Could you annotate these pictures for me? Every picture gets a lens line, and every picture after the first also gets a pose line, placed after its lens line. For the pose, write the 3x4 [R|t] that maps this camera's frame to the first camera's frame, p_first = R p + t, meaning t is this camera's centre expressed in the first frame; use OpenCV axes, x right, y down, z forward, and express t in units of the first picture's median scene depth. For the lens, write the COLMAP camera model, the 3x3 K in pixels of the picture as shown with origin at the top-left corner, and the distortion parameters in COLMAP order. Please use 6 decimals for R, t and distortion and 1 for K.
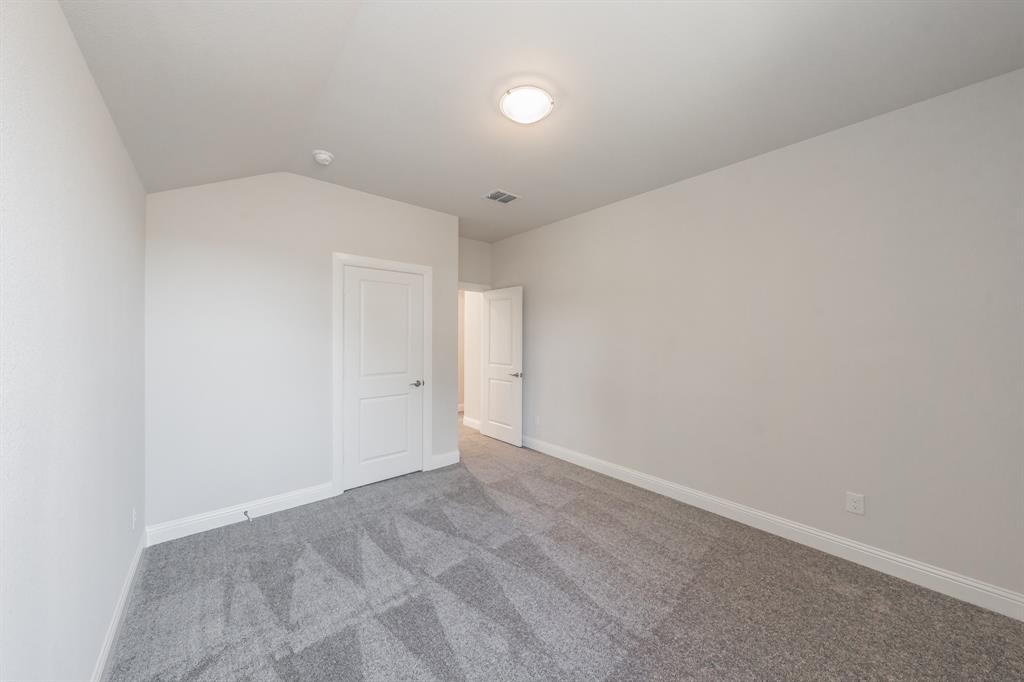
lens RADIAL K [[357.4, 0, 512.6], [0, 357.4, 332.3], [0, 0, 1]] dist [-0.000008, 0.000116]
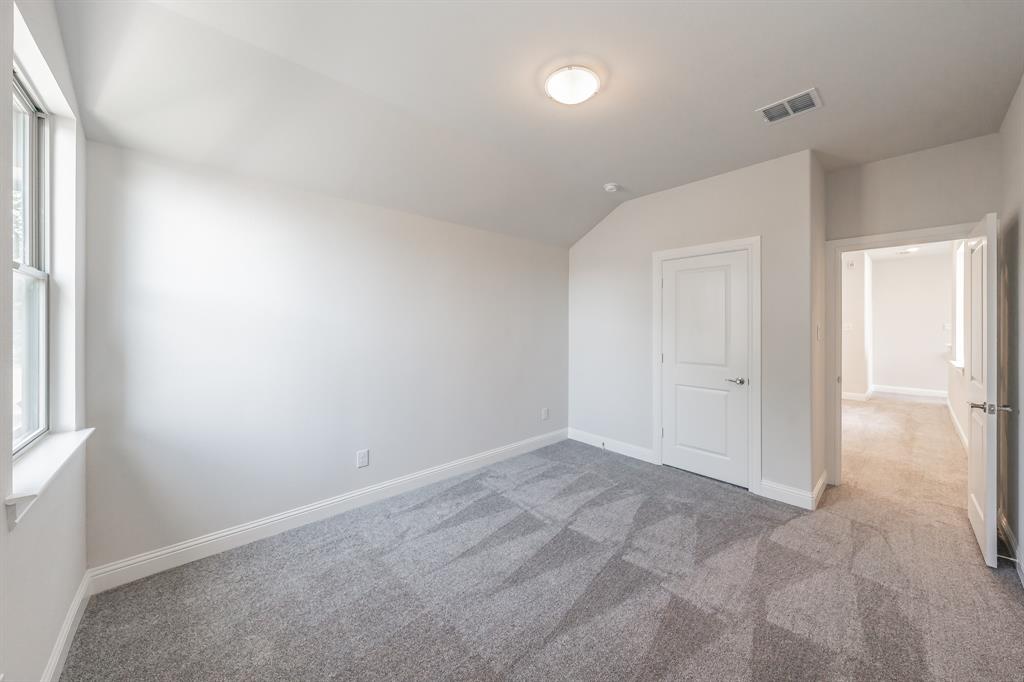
lens RADIAL K [[367.3, 0, 530.1], [0, 367.3, 318.4], [0, 0, 1]] dist [-0.000323, -0.000010]
pose [[0.026095, -0.018790, -0.999483, 0.705713], [0.014767, 0.999721, -0.018409, 0.006254], [0.999550, -0.014279, 0.026365, 0.593430]]
